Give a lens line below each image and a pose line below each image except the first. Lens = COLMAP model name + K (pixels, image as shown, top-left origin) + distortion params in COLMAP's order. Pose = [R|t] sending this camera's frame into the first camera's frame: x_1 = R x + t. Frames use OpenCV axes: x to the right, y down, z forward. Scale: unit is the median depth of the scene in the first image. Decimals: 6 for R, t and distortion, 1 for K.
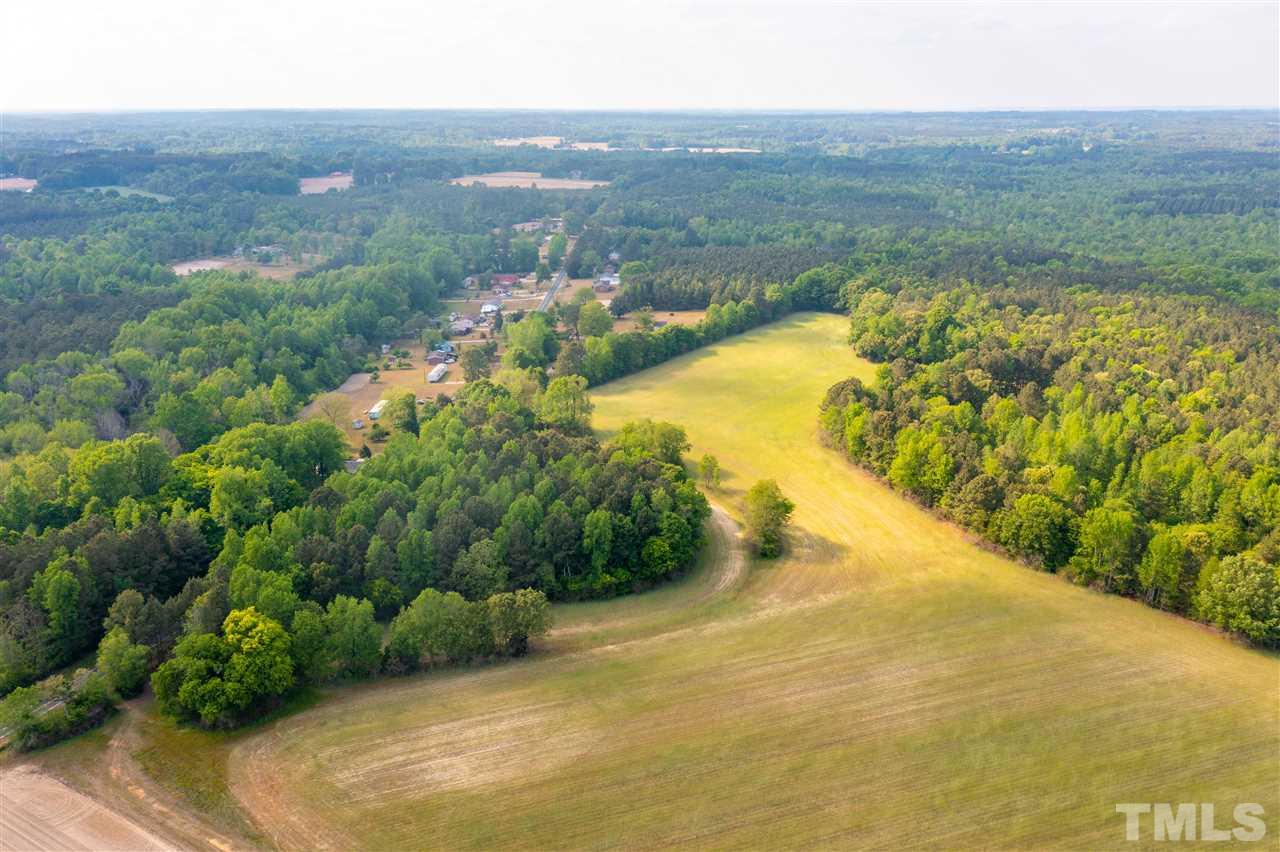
lens RADIAL K [[1028.9, 0, 640.2], [0, 1028.9, 472.0], [0, 0, 1]] dist [0.014316, 0.009393]
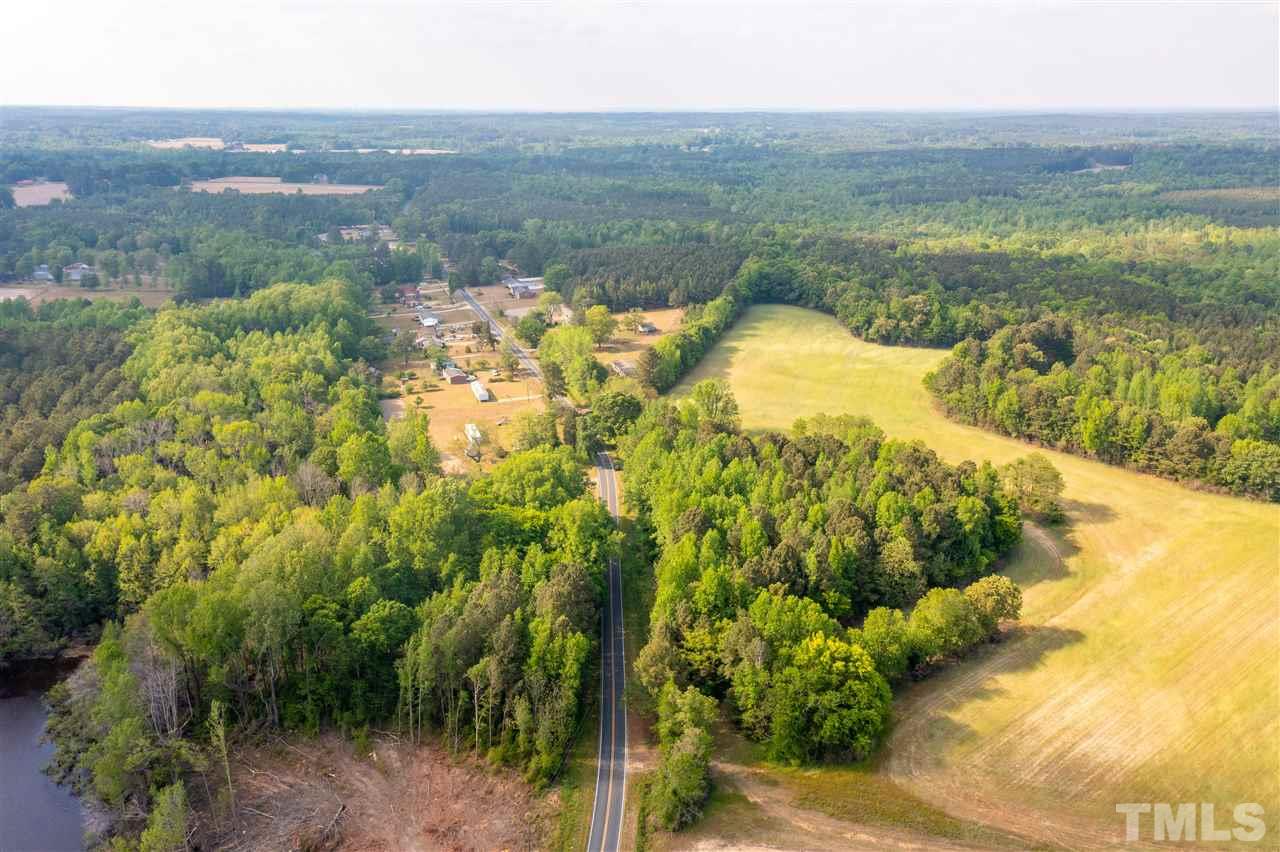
lens RADIAL K [[1028.9, 0, 640.2], [0, 1028.9, 472.0], [0, 0, 1]] dist [0.014316, 0.009393]
pose [[0.936284, -0.114798, 0.331954, -0.160508], [0.114846, 0.993191, 0.019545, -0.010694], [-0.331938, 0.019824, 0.943093, 0.029473]]
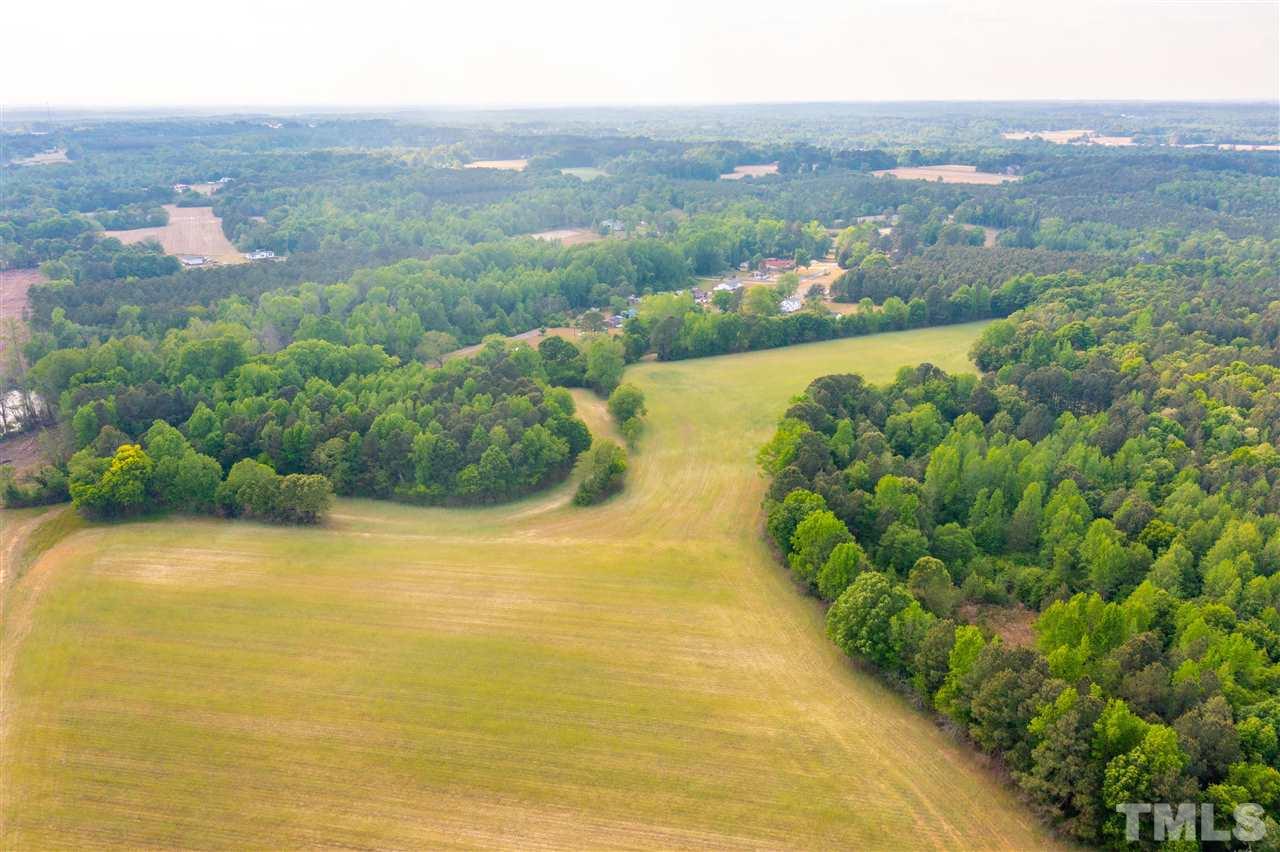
lens RADIAL K [[1028.9, 0, 640.2], [0, 1028.9, 472.0], [0, 0, 1]] dist [0.014316, 0.009393]
pose [[0.862984, 0.172463, -0.474885, 0.171974], [-0.169397, 0.984298, 0.049628, -0.004309], [0.475987, 0.037616, 0.878648, 0.013094]]
